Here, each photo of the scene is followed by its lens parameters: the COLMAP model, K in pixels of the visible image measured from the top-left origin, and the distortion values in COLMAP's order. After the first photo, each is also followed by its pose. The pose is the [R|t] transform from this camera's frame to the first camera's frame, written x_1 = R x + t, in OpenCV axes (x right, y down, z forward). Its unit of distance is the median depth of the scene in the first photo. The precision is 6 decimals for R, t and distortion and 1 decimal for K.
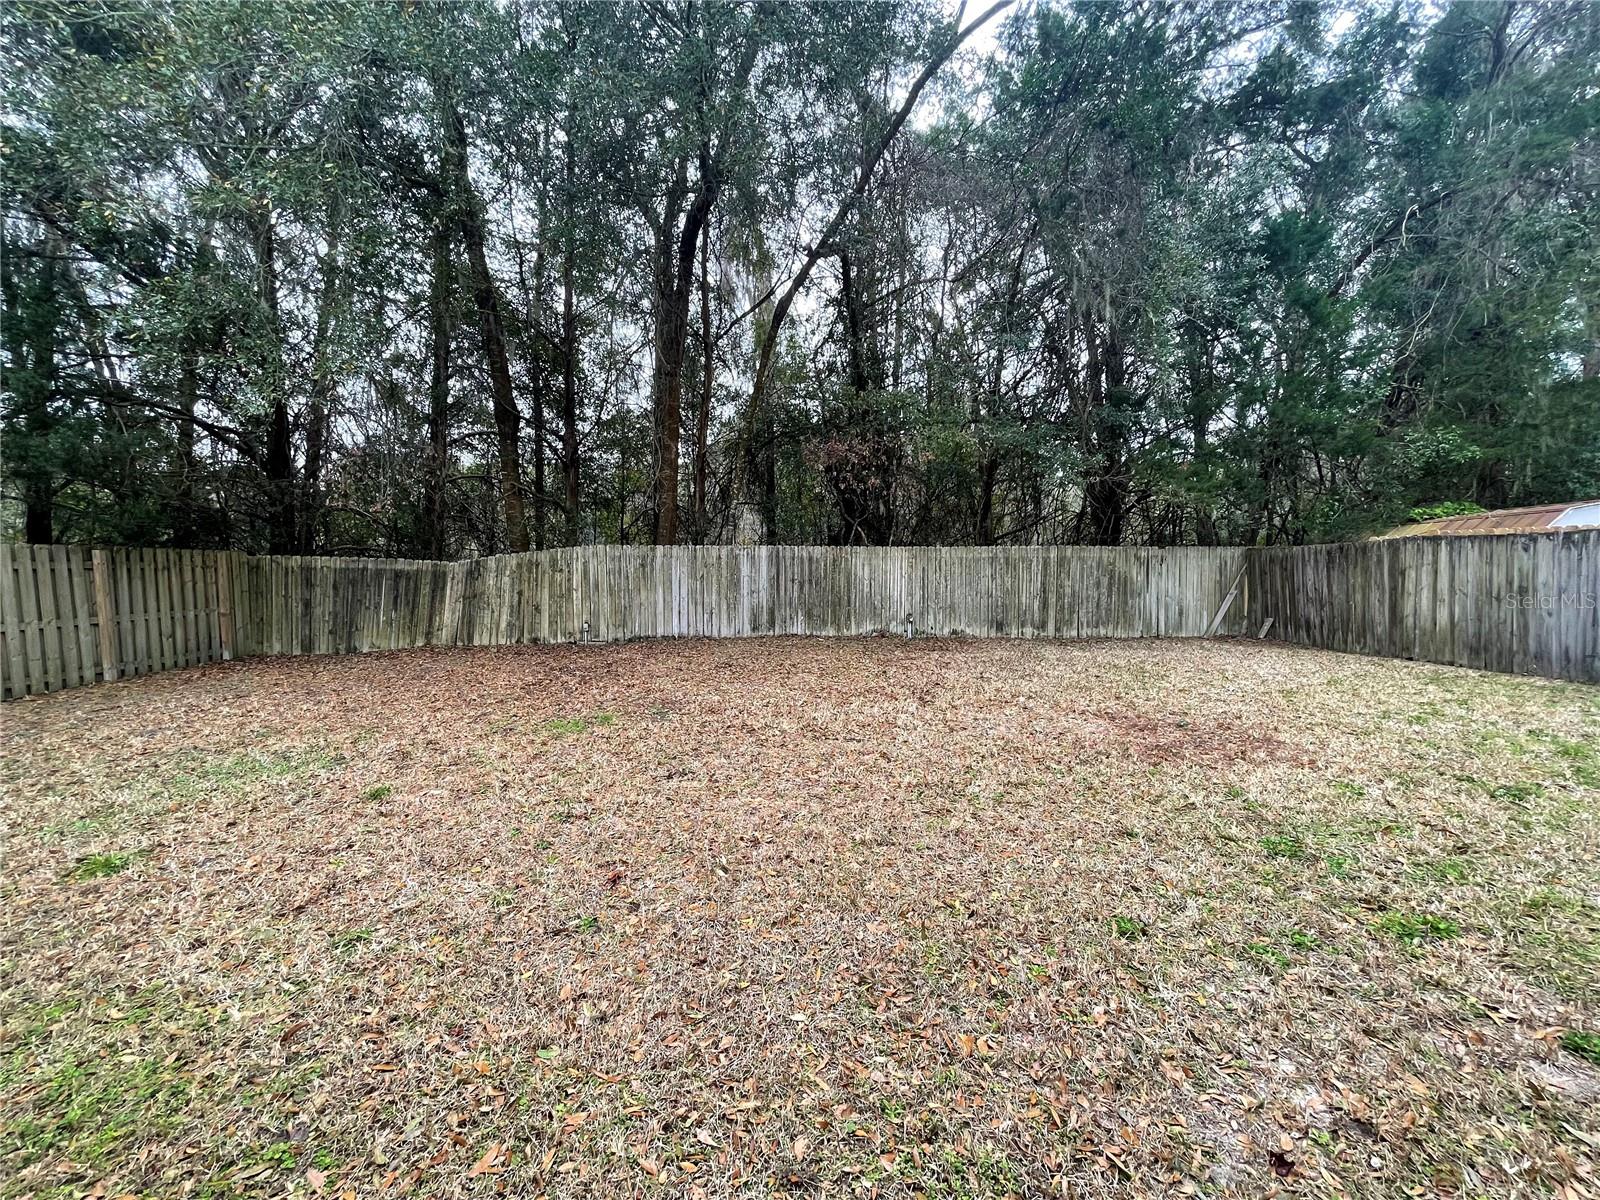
lens RADIAL K [[641.1, 0, 796.3], [0, 641.1, 608.3], [0, 0, 1]] dist [0.000290, 0.000102]
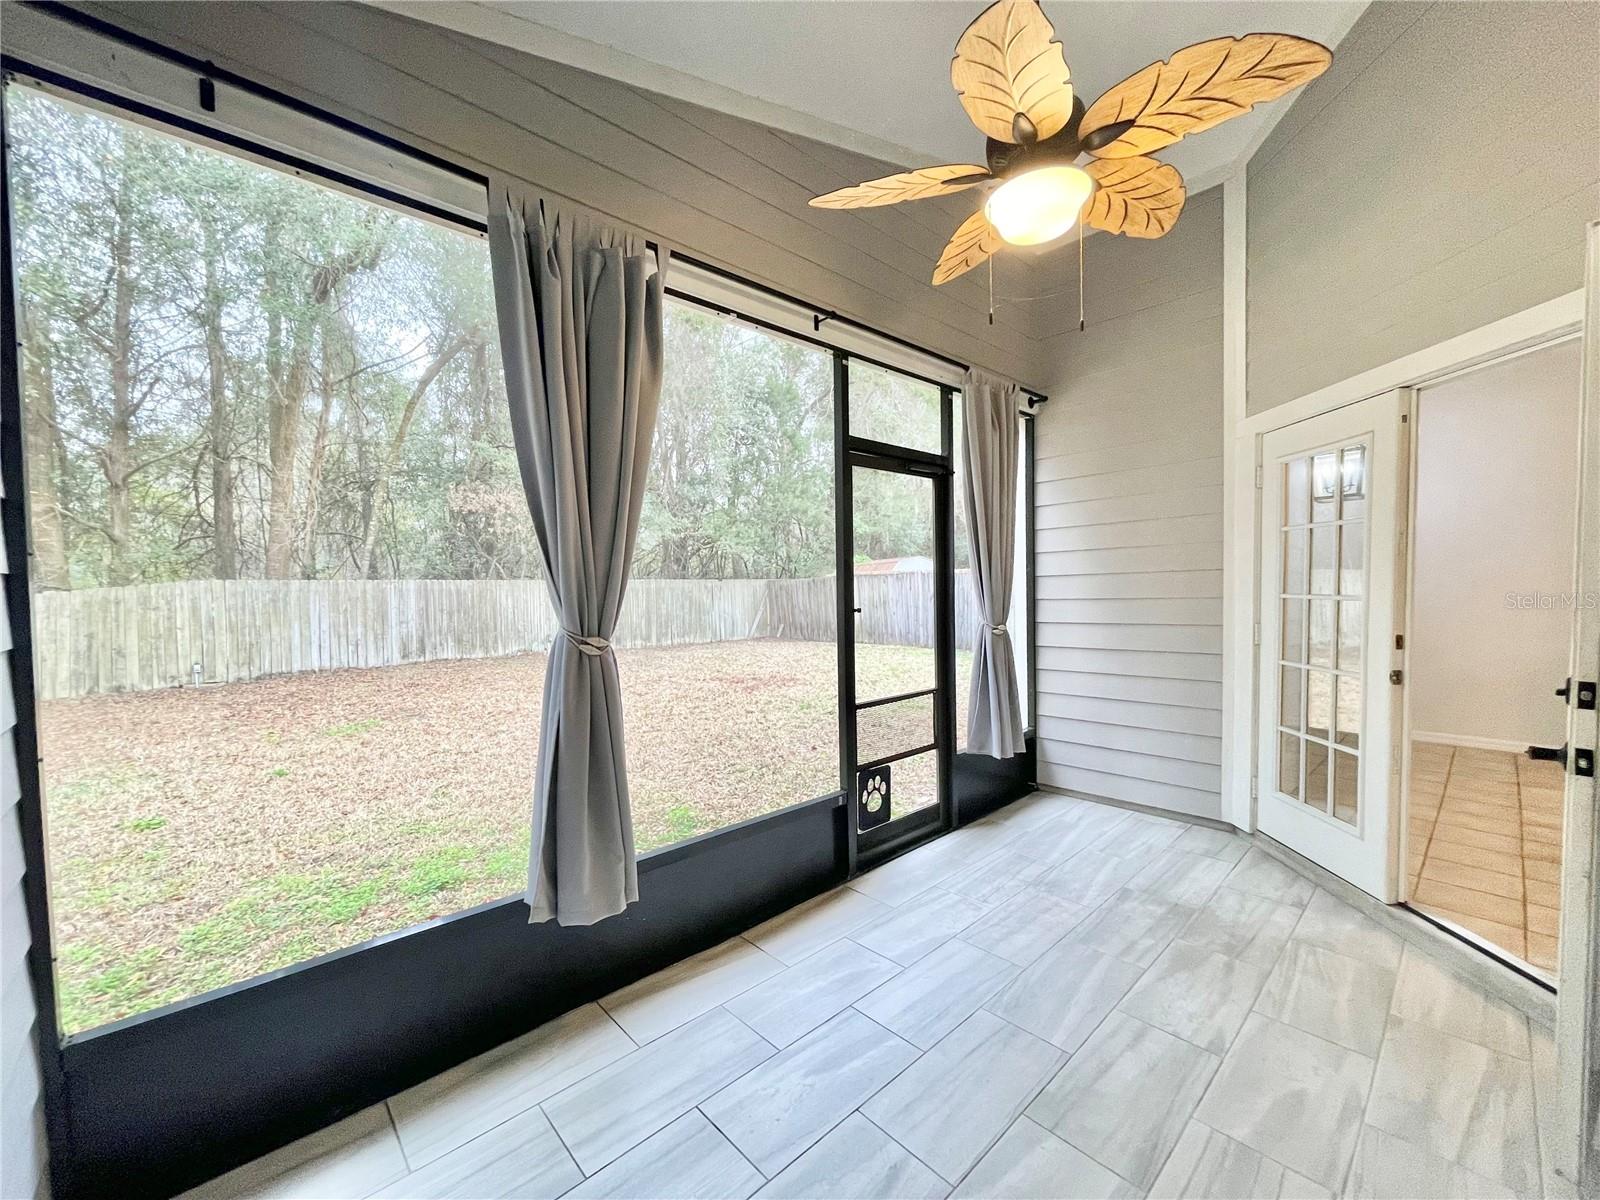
lens RADIAL K [[641.1, 0, 796.3], [0, 641.1, 608.3], [0, 0, 1]] dist [0.000290, 0.000102]
pose [[0.779138, -0.031062, 0.626082, -0.225906], [0.058401, 0.998024, -0.023162, 0.014345], [-0.624126, 0.054611, 0.779413, -0.261348]]
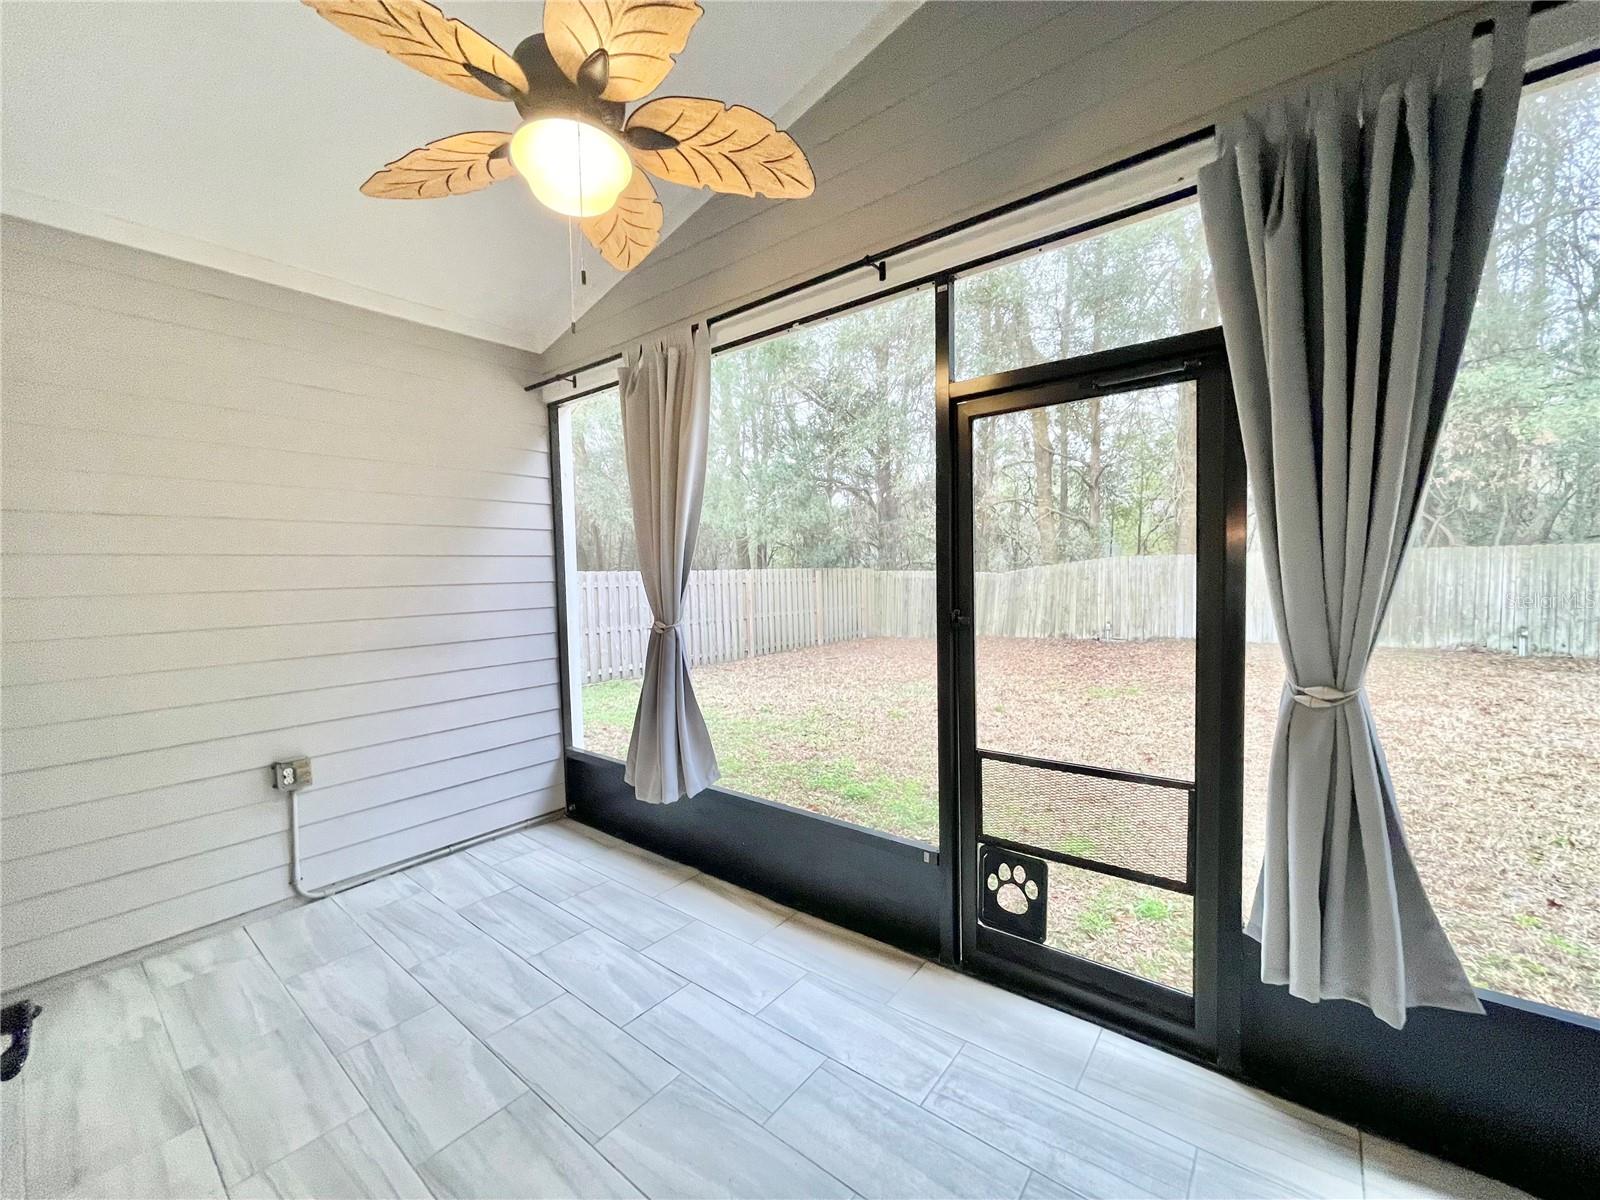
lens RADIAL K [[646.8, 0, 801.9], [0, 646.8, 609.6], [0, 0, 1]] dist [0.000902, 0.000339]
pose [[0.740575, 0.022166, -0.671608, 0.050422], [-0.025923, 0.999654, 0.004408, 0.007465], [0.671473, 0.014146, 0.740894, -0.249264]]
